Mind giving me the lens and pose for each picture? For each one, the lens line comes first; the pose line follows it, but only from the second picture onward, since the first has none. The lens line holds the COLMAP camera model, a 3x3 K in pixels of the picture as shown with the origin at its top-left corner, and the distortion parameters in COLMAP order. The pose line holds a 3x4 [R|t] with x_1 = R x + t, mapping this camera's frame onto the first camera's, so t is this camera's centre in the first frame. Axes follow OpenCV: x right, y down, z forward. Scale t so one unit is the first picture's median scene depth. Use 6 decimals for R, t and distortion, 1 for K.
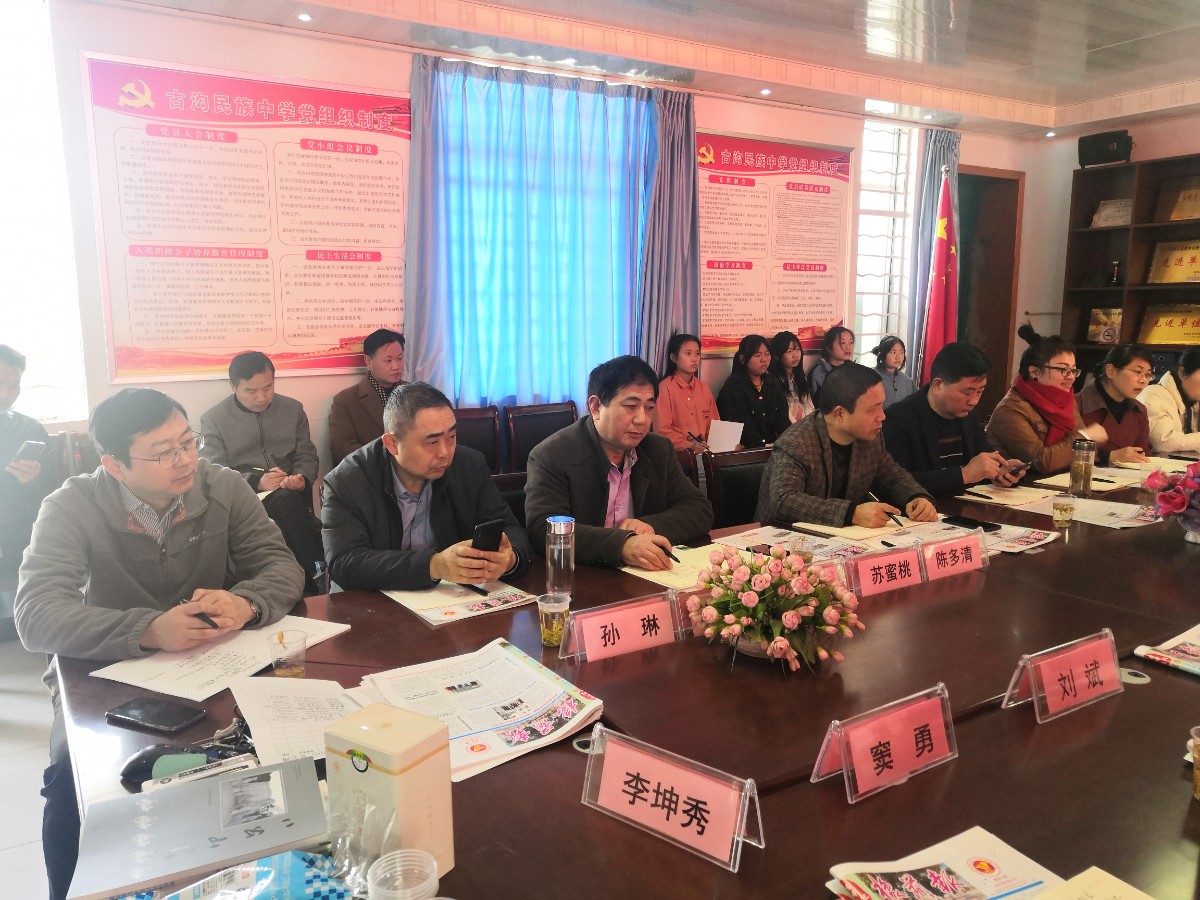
lens RADIAL K [[925.5, 0, 600.0], [0, 925.5, 450.0], [0, 0, 1]] dist [-0.015112, 0.077875]
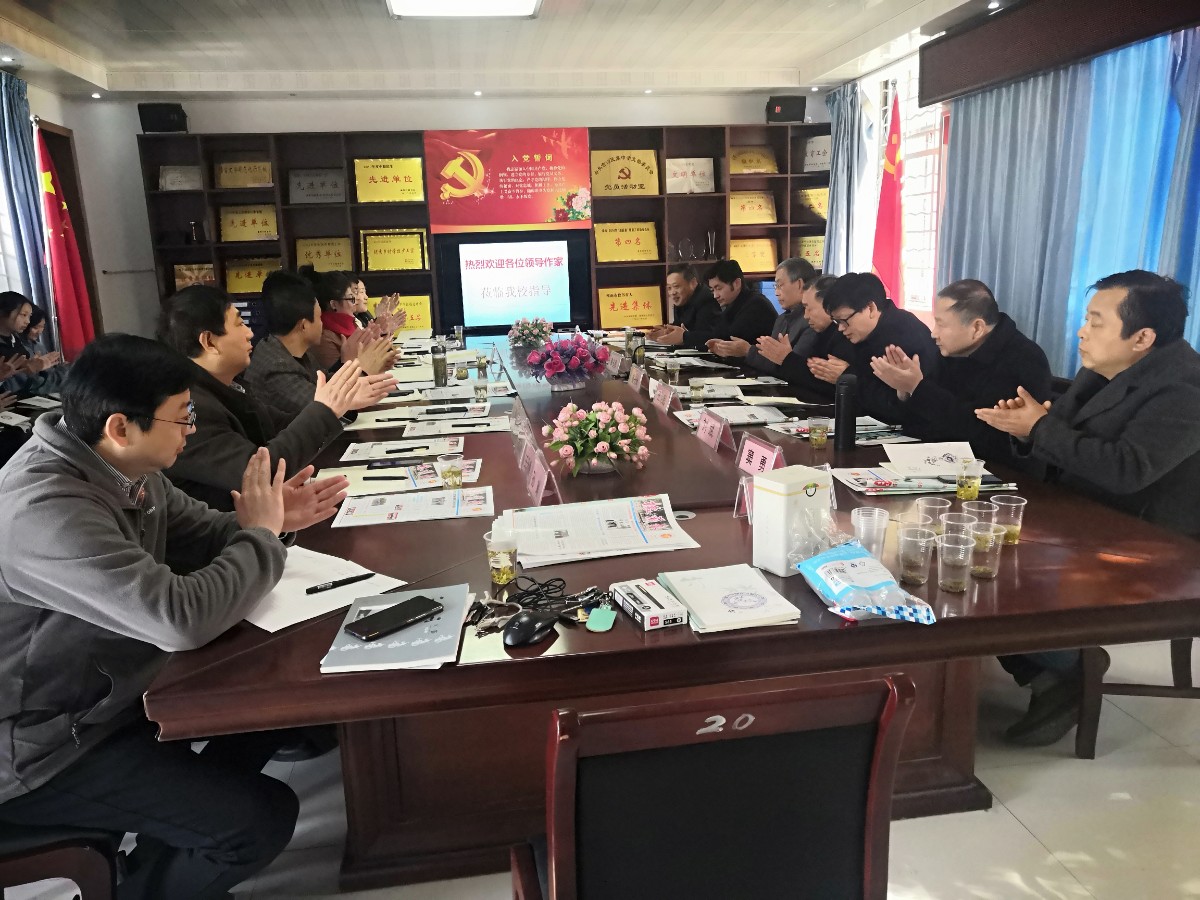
lens RADIAL K [[925.5, 0, 600.0], [0, 925.5, 450.0], [0, 0, 1]] dist [-0.015112, 0.077875]
pose [[0.398826, -0.208164, 0.893088, -0.393759], [0.183348, 0.972332, 0.144757, -0.007599], [-0.898511, 0.106014, 0.425958, 0.134691]]
